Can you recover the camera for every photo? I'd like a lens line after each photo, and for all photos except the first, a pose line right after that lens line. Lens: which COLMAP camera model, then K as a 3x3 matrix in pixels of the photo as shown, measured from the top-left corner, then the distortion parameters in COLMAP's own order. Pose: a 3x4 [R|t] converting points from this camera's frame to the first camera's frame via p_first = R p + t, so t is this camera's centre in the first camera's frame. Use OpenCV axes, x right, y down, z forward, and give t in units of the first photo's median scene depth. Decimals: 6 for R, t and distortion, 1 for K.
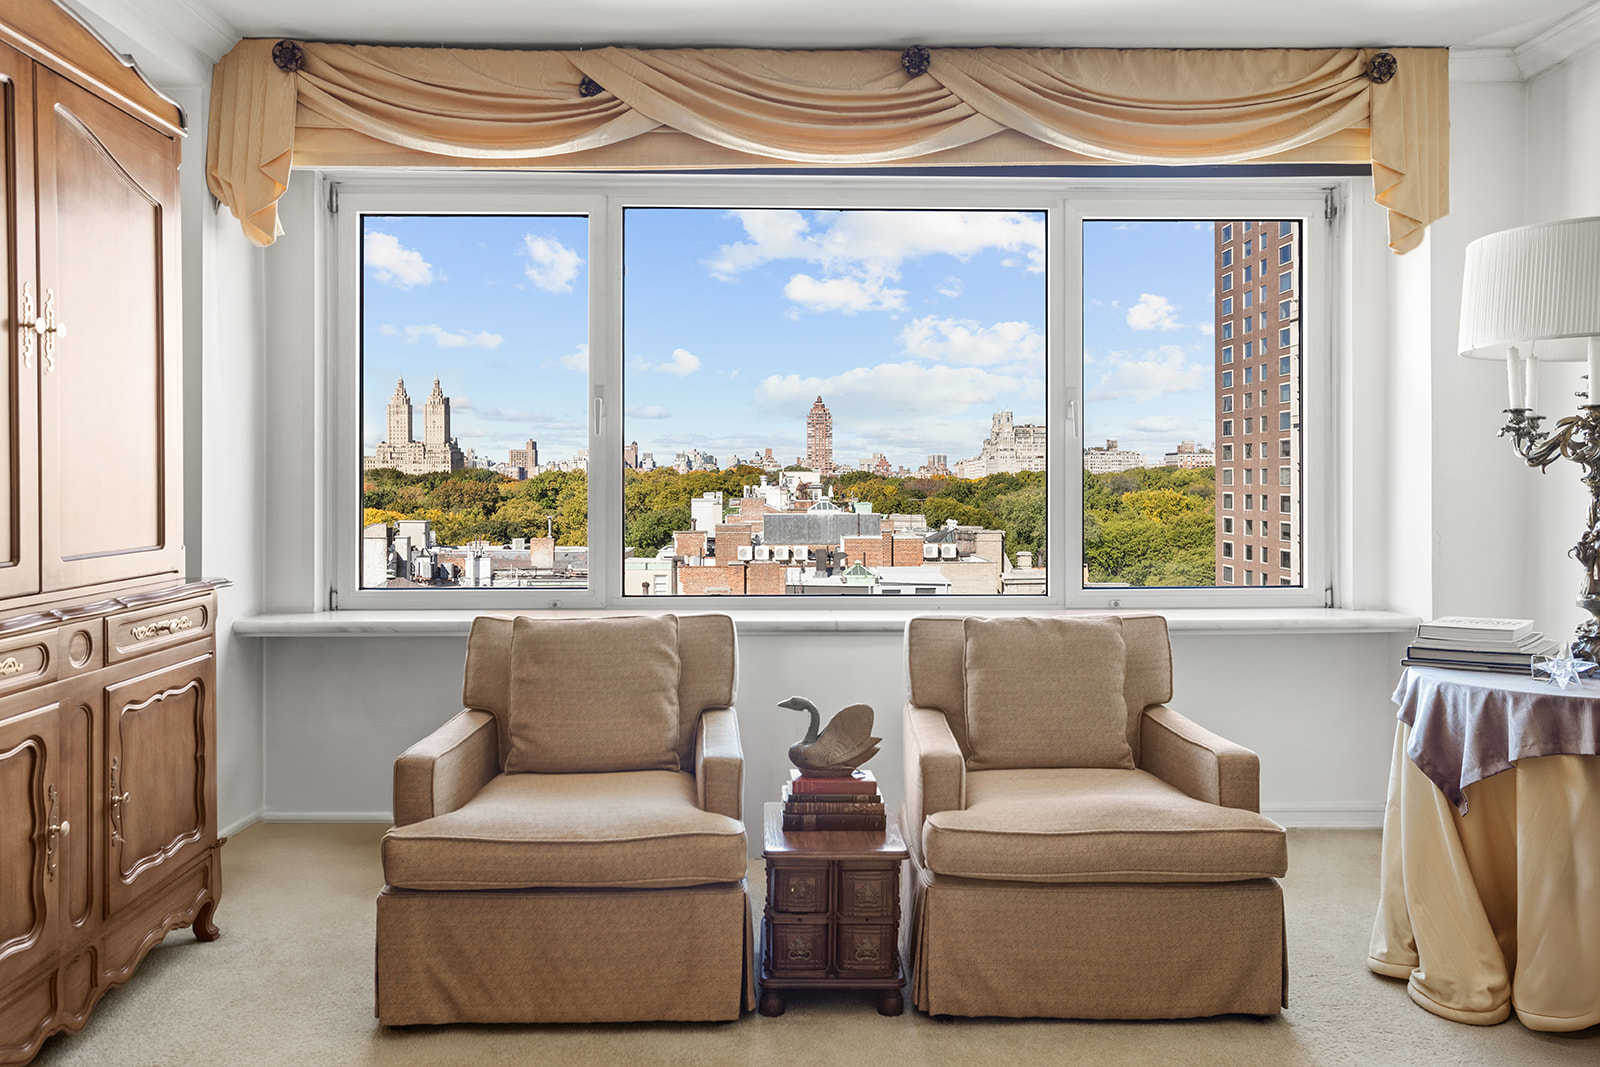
lens RADIAL K [[1189.1, 0, 798.8], [0, 1189.1, 464.9], [0, 0, 1]] dist [0.004849, 0.005343]
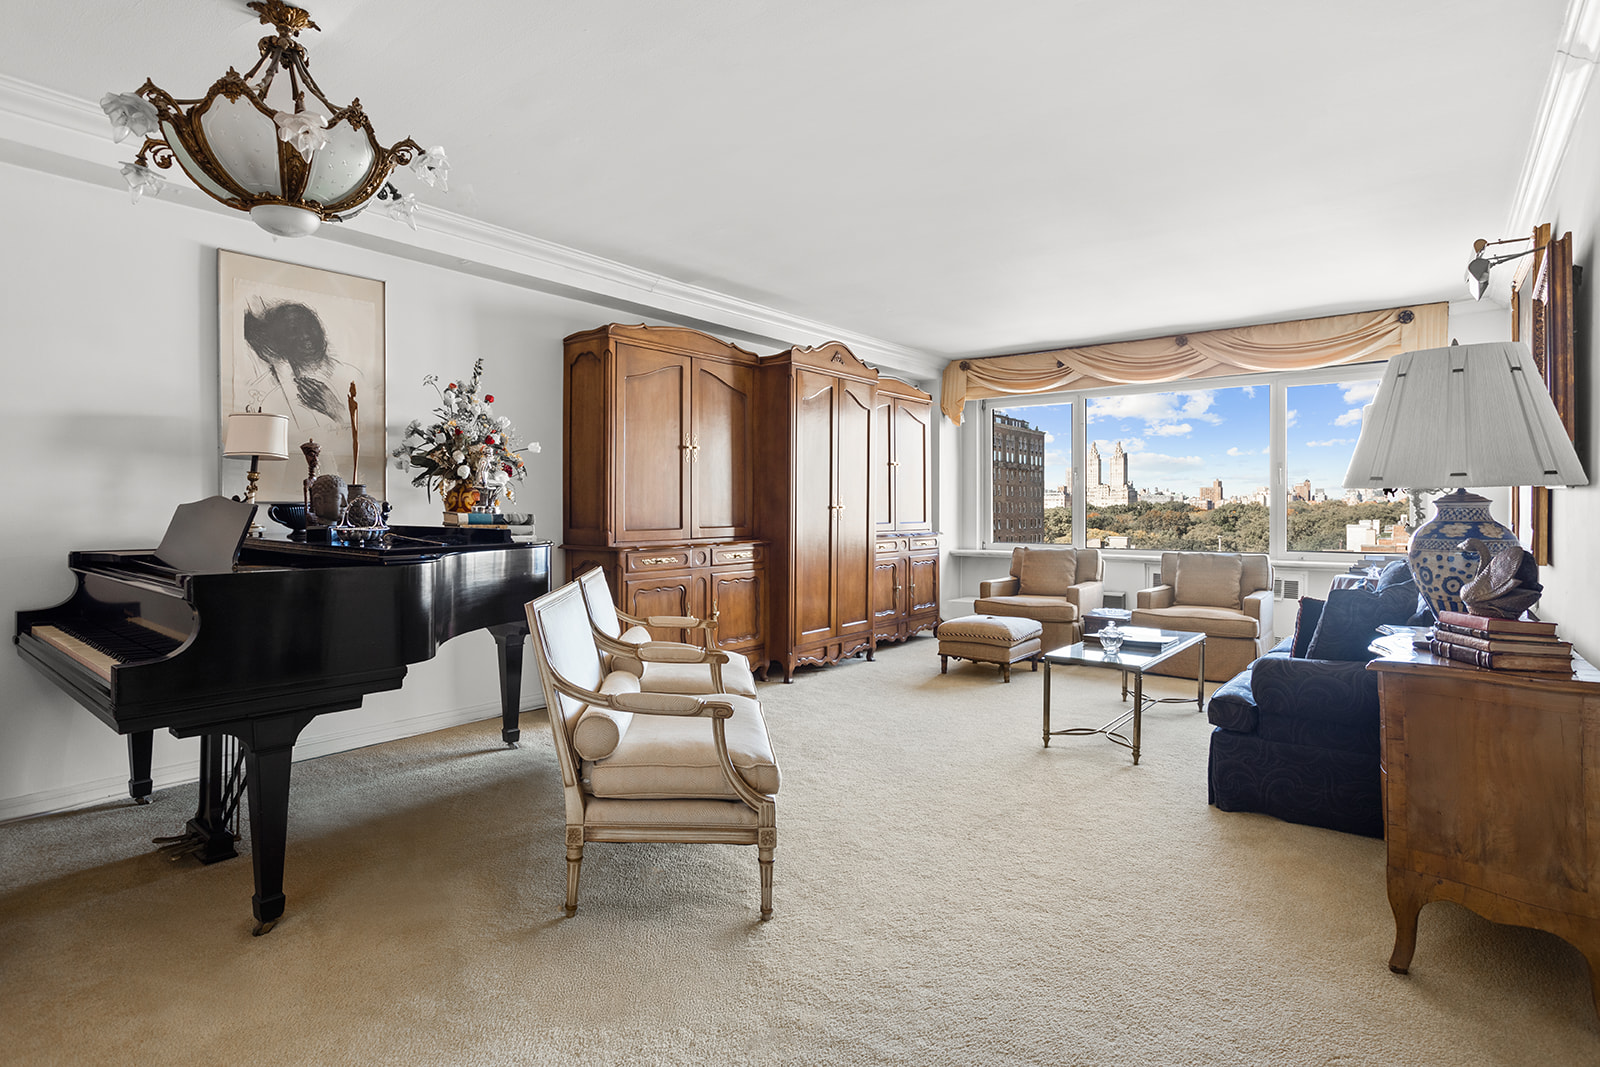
lens RADIAL K [[785.7, 0, 800.0], [0, 785.7, 533.5], [0, 0, 1]] dist [0.000211, -0.000086]
pose [[0.764574, 0.022706, -0.644136, 0.577063], [0.005353, 0.999121, 0.041573, 0.004083], [0.644514, -0.035234, 0.763780, -0.860191]]
